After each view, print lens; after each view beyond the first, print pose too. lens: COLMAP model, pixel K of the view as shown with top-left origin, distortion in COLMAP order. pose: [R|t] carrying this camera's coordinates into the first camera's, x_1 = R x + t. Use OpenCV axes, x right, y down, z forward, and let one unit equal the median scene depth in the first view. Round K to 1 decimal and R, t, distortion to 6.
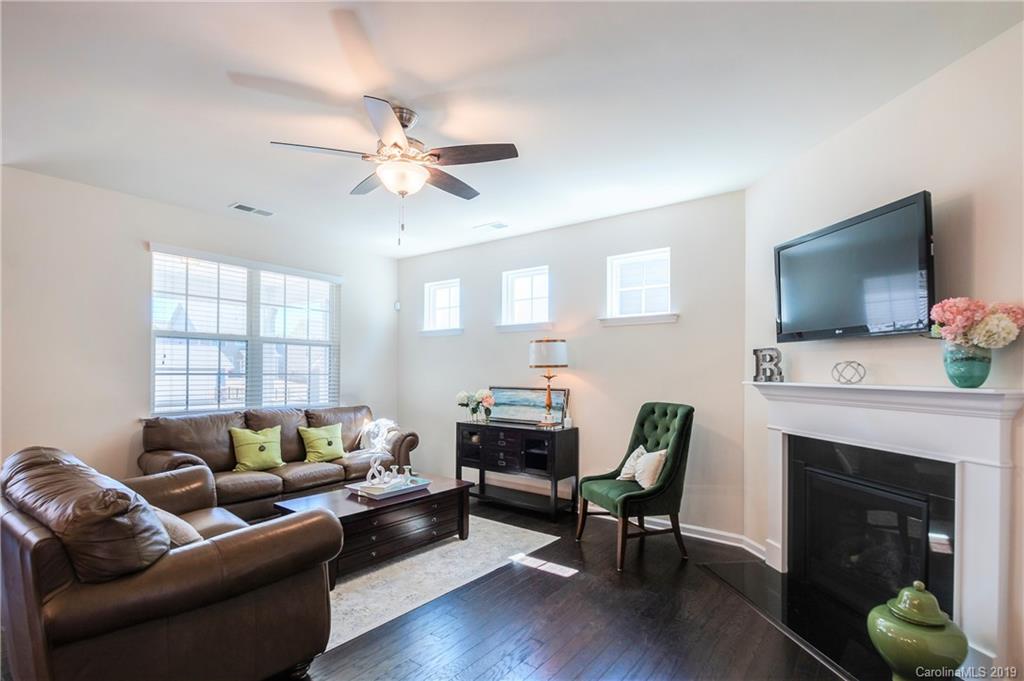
lens RADIAL K [[474.5, 0, 527.7], [0, 474.5, 369.4], [0, 0, 1]] dist [-0.007807, -0.005449]
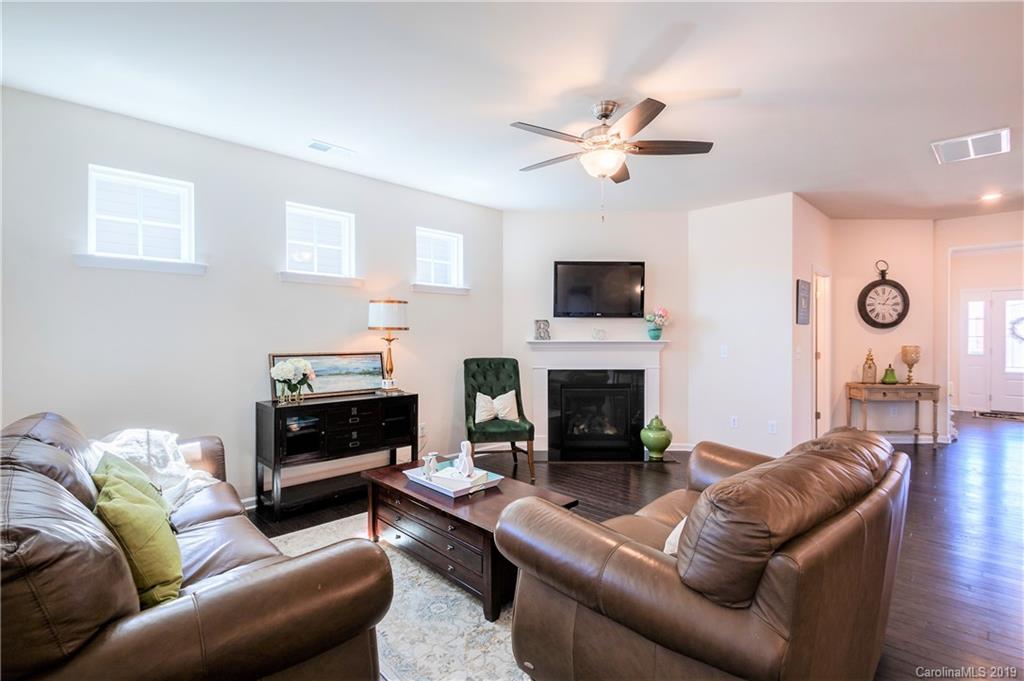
lens RADIAL K [[474.5, 0, 507.6], [0, 474.5, 337.6], [0, 0, 1]] dist [-0.007807, -0.005449]
pose [[0.170193, -0.008915, 0.985371, -0.853134], [-0.006907, 0.999924, 0.010239, 0.000826], [-0.985387, -0.008548, 0.170118, 0.617645]]
